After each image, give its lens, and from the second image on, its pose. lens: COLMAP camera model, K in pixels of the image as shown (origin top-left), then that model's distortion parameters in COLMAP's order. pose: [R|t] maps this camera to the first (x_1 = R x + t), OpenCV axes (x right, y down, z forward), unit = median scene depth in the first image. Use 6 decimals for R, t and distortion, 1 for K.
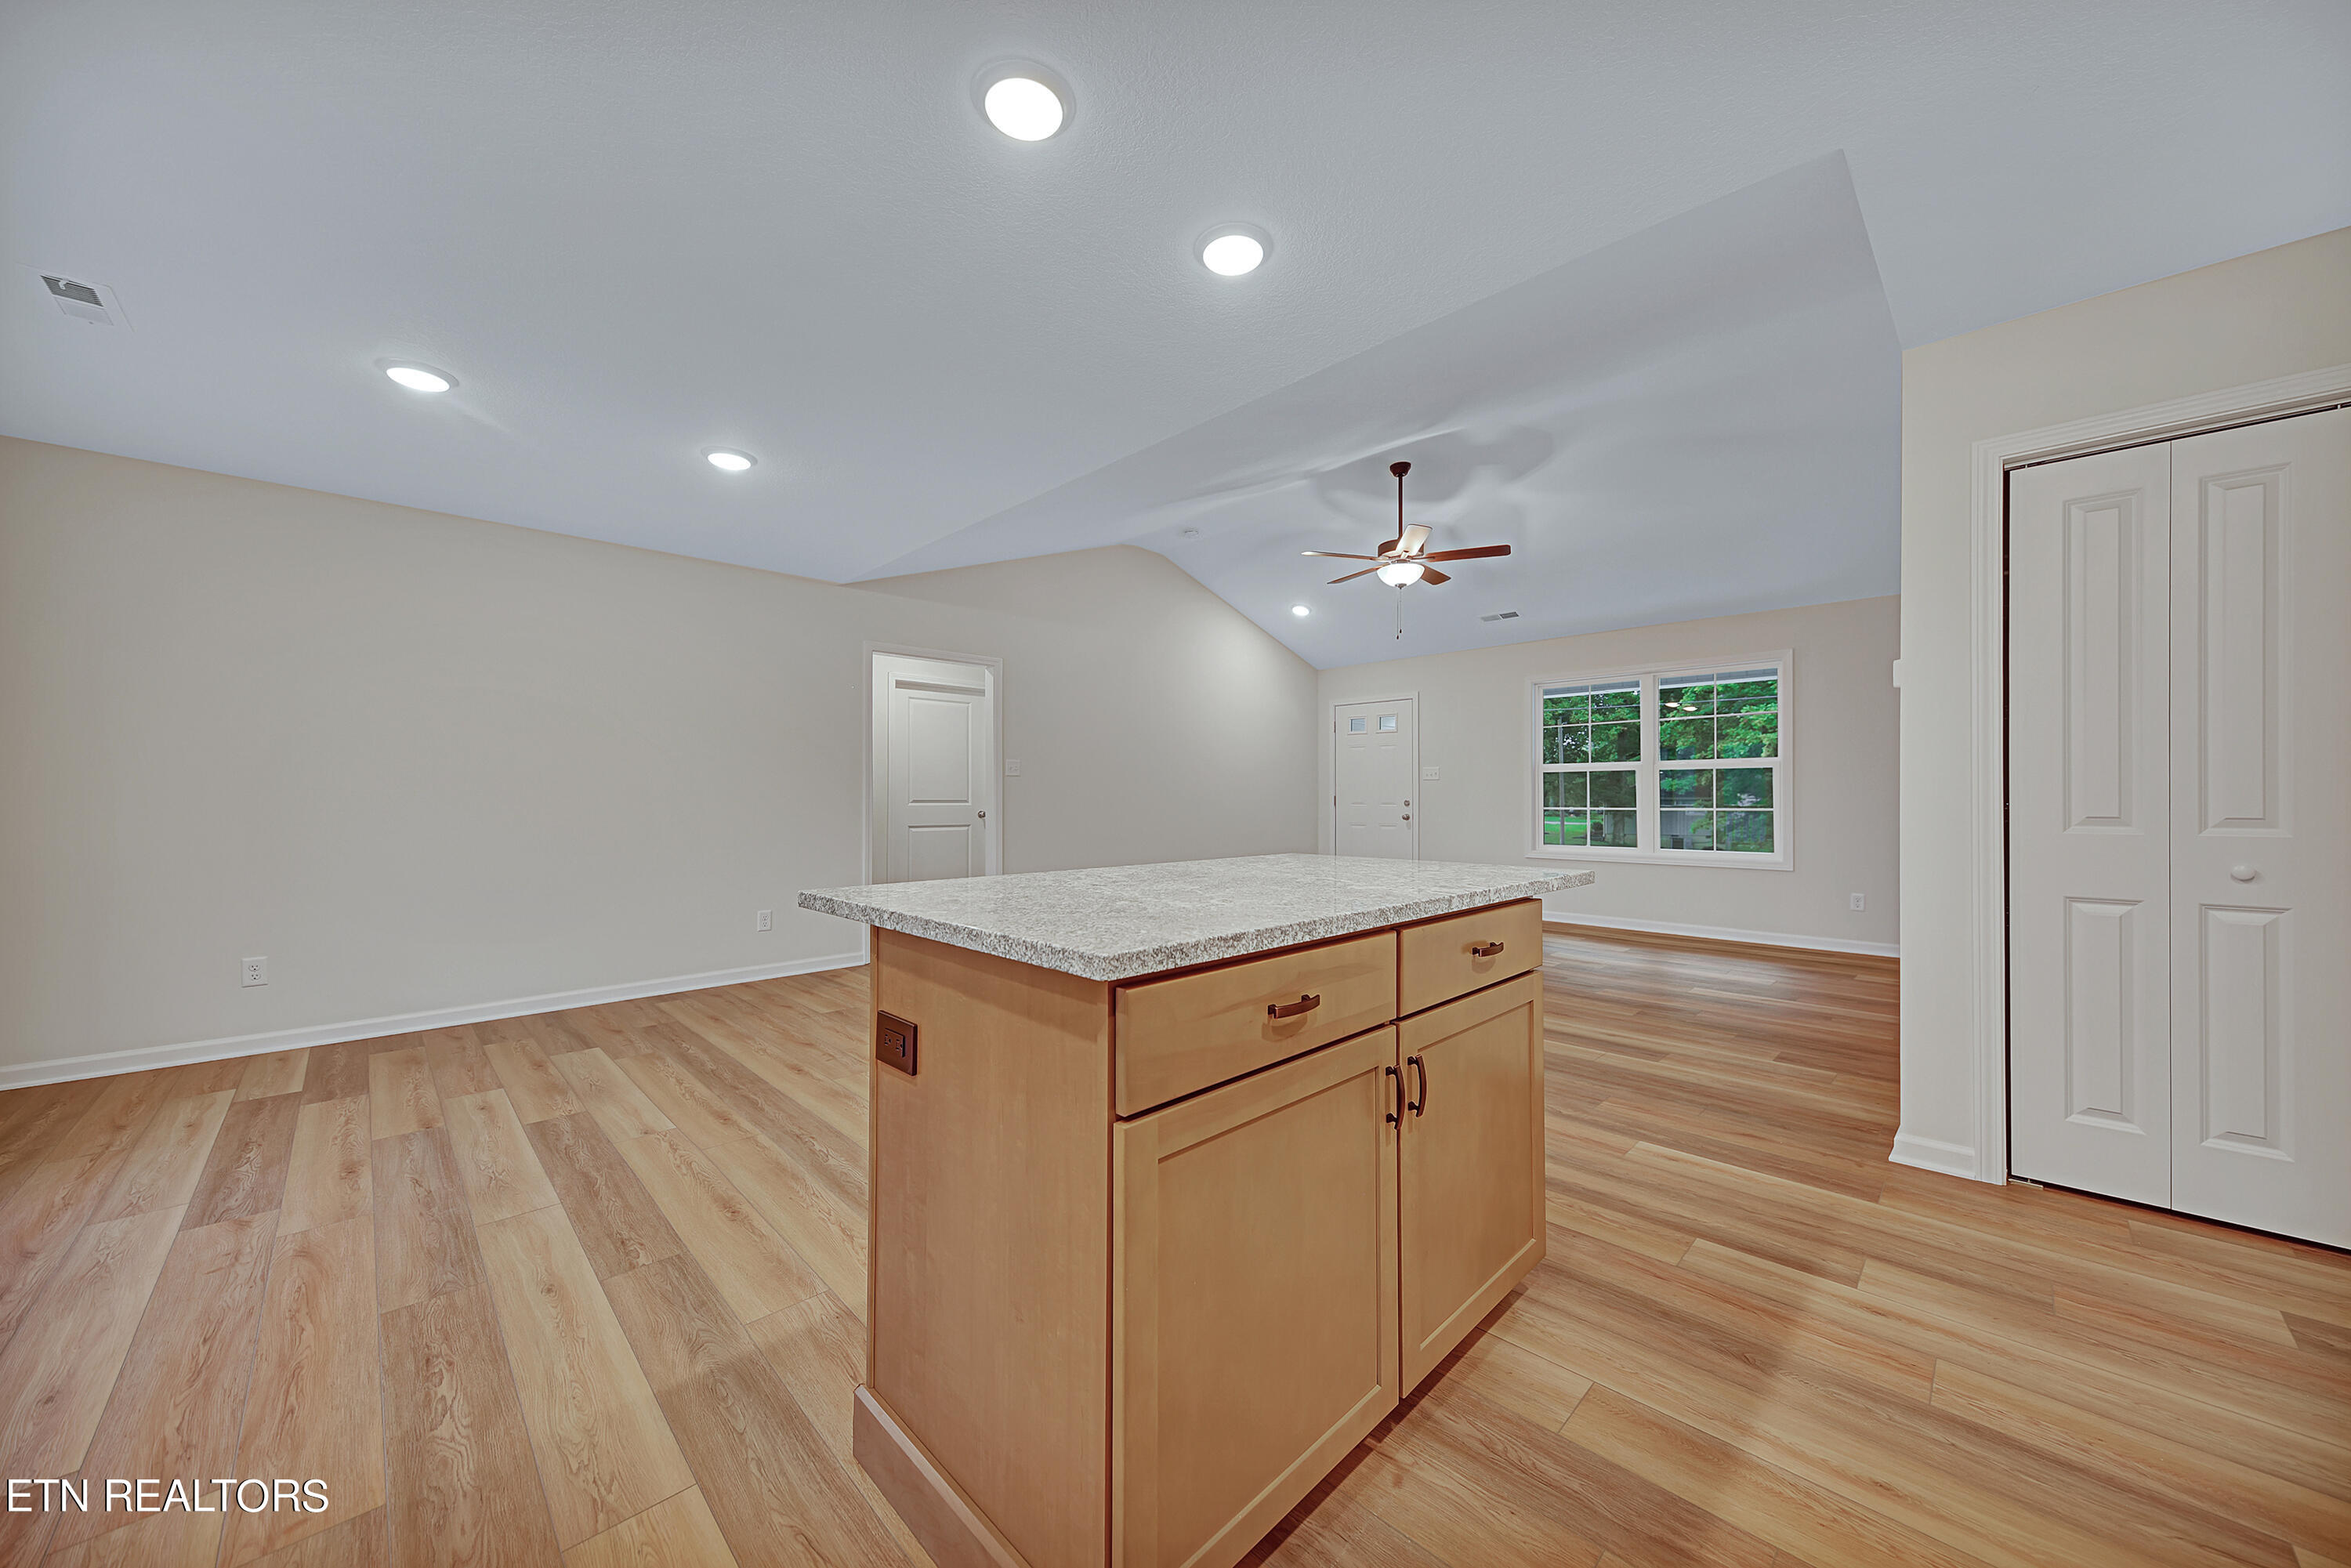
lens RADIAL K [[835.4, 0, 1186.4], [0, 835.4, 789.4], [0, 0, 1]] dist [-0.000538, -0.000095]
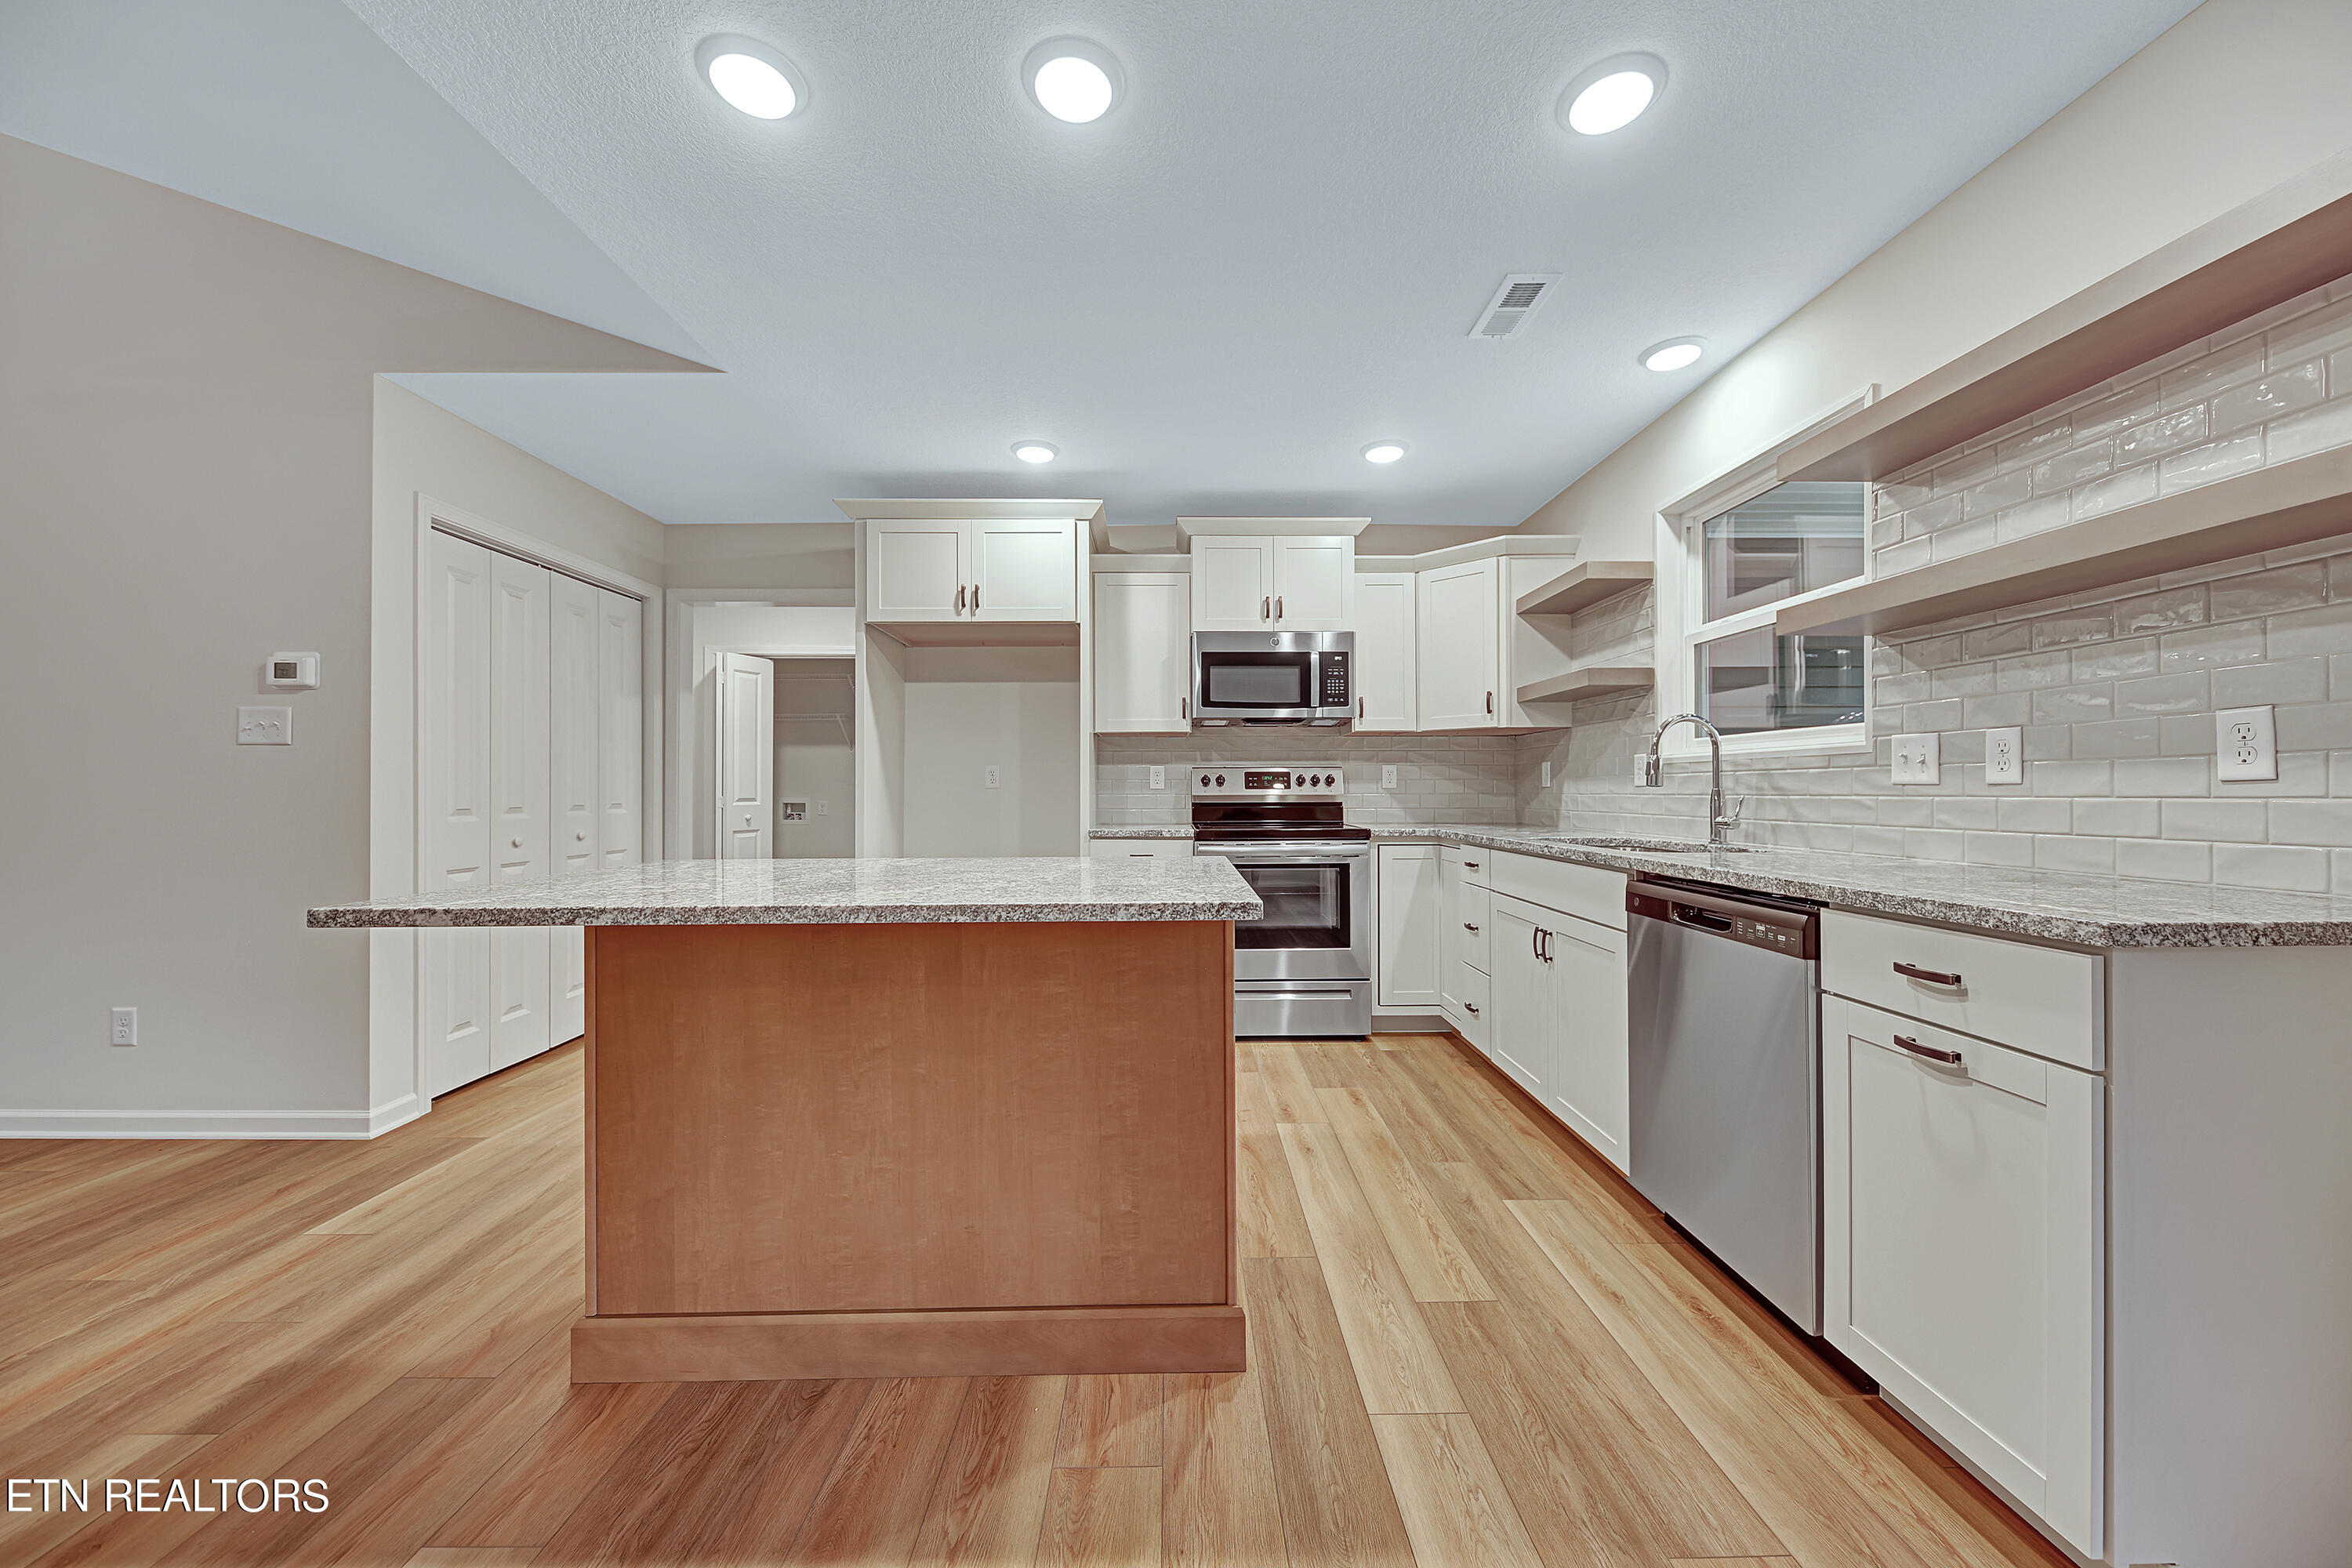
lens RADIAL K [[835.7, 0, 1188.3], [0, 835.7, 796.7], [0, 0, 1]] dist [-0.000538, -0.000095]
pose [[-0.725979, -0.000640, 0.687716, -0.633549], [-0.001629, 0.999998, -0.000789, 0.011602], [-0.687715, -0.001692, -0.725979, 1.062093]]
